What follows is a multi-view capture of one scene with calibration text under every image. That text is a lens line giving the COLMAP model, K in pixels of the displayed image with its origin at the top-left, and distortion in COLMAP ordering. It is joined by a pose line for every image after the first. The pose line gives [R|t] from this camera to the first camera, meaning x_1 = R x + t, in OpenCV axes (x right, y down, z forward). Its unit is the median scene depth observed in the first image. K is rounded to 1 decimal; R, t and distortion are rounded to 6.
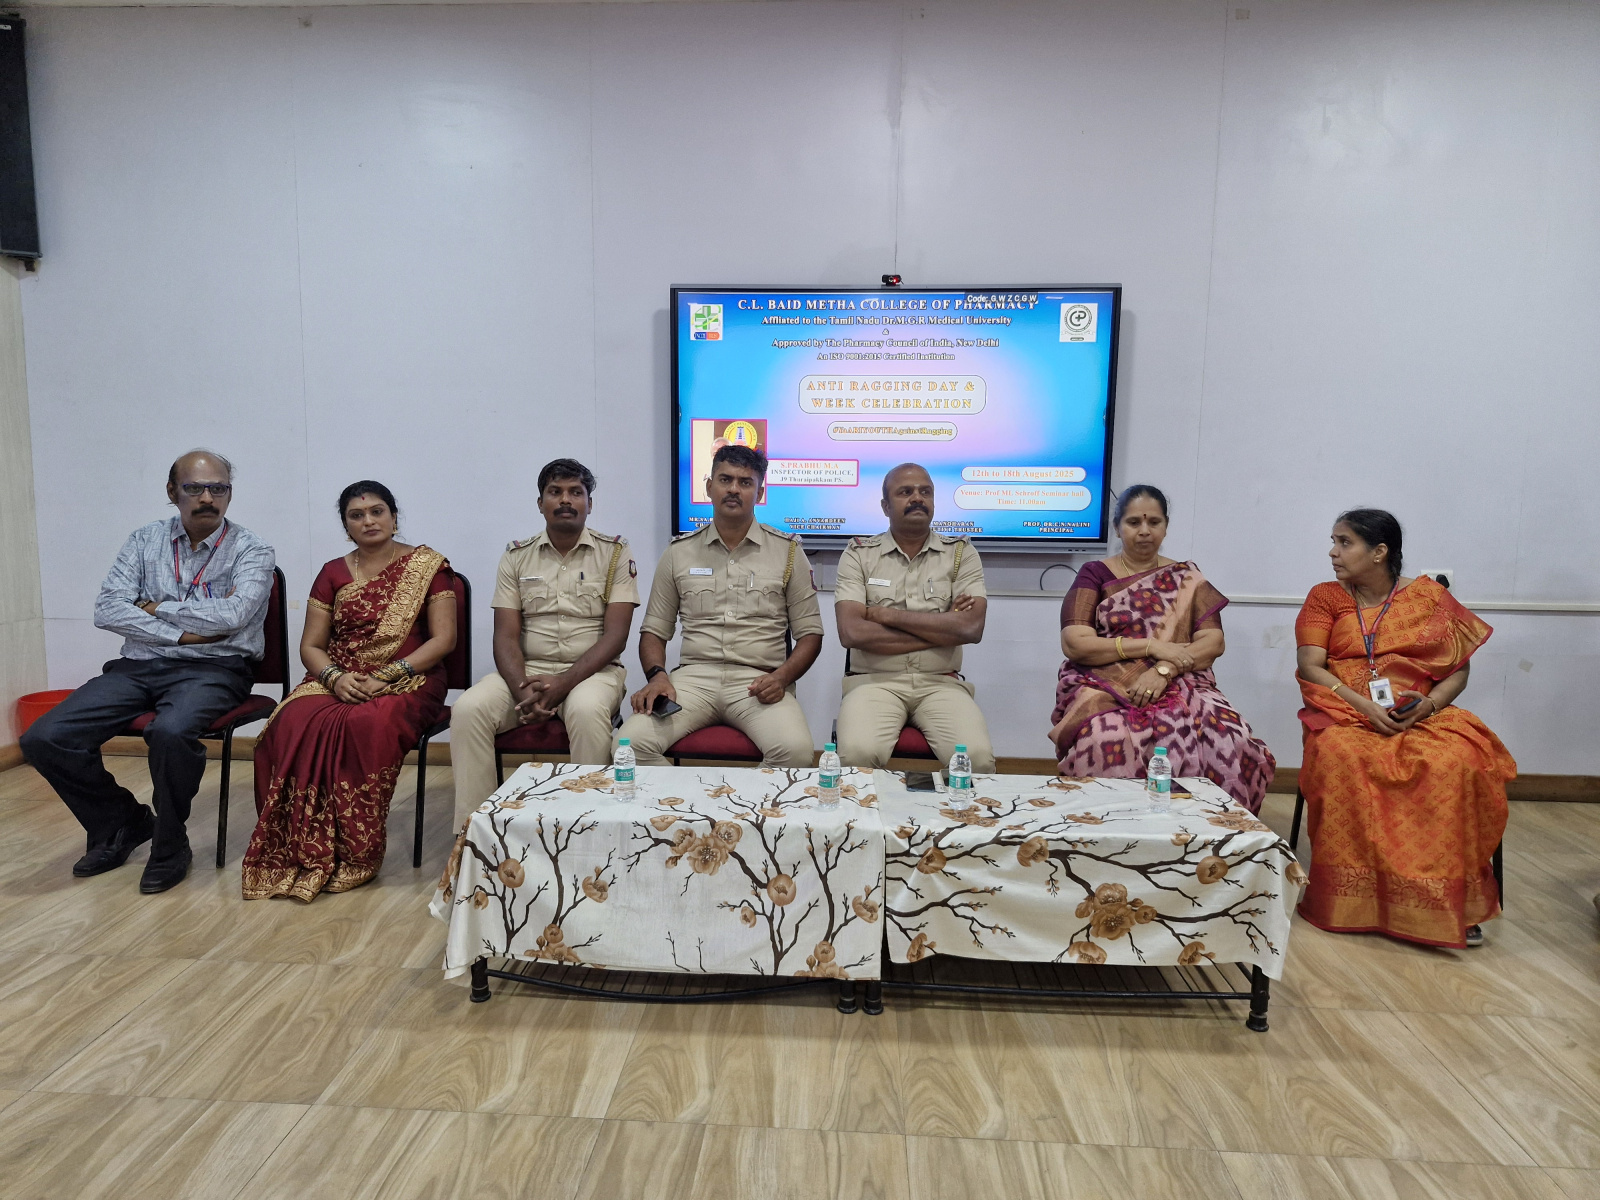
lens RADIAL K [[1084.3, 0, 775.2], [0, 1084.3, 602.2], [0, 0, 1]] dist [0.022168, -0.018247]
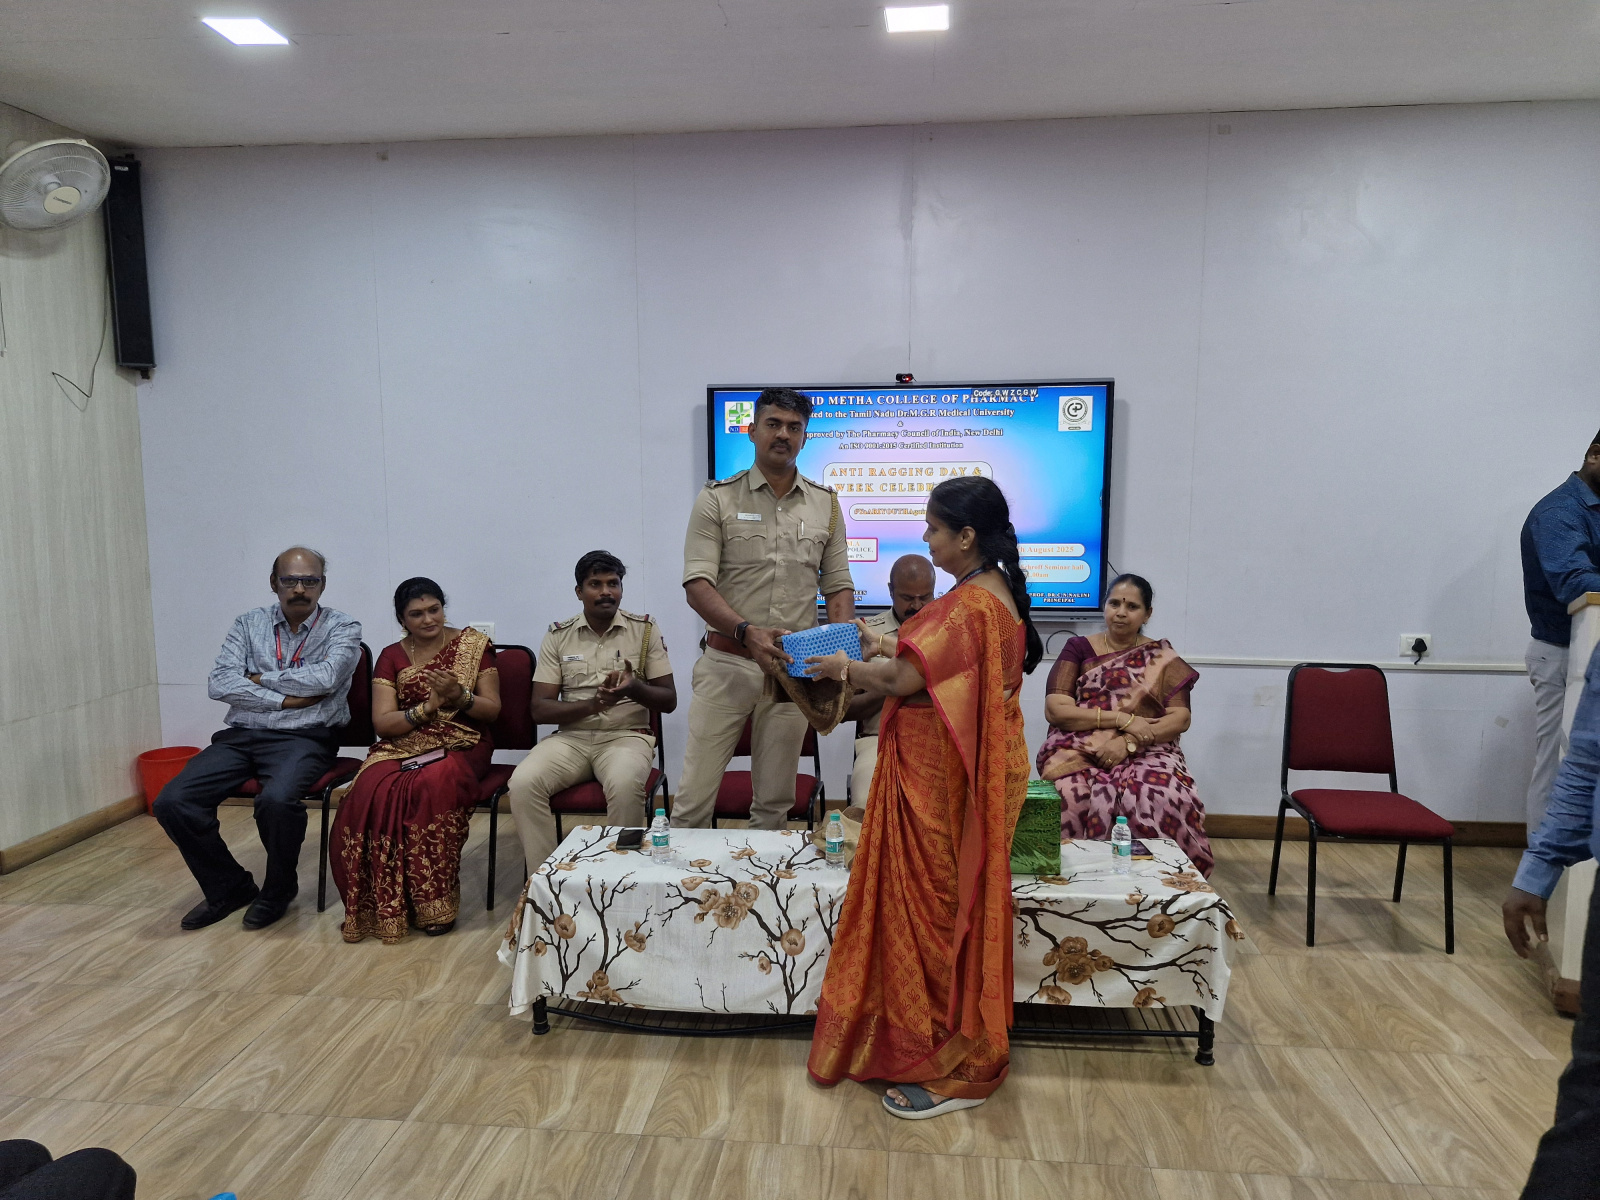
lens RADIAL K [[1084.3, 0, 788.7], [0, 1084.3, 611.7], [0, 0, 1]] dist [0.022168, -0.018247]
pose [[0.998900, -0.011089, -0.045551, 0.058858], [0.010822, 0.999923, -0.006099, -0.084447], [0.045615, 0.005599, 0.998943, -0.176737]]
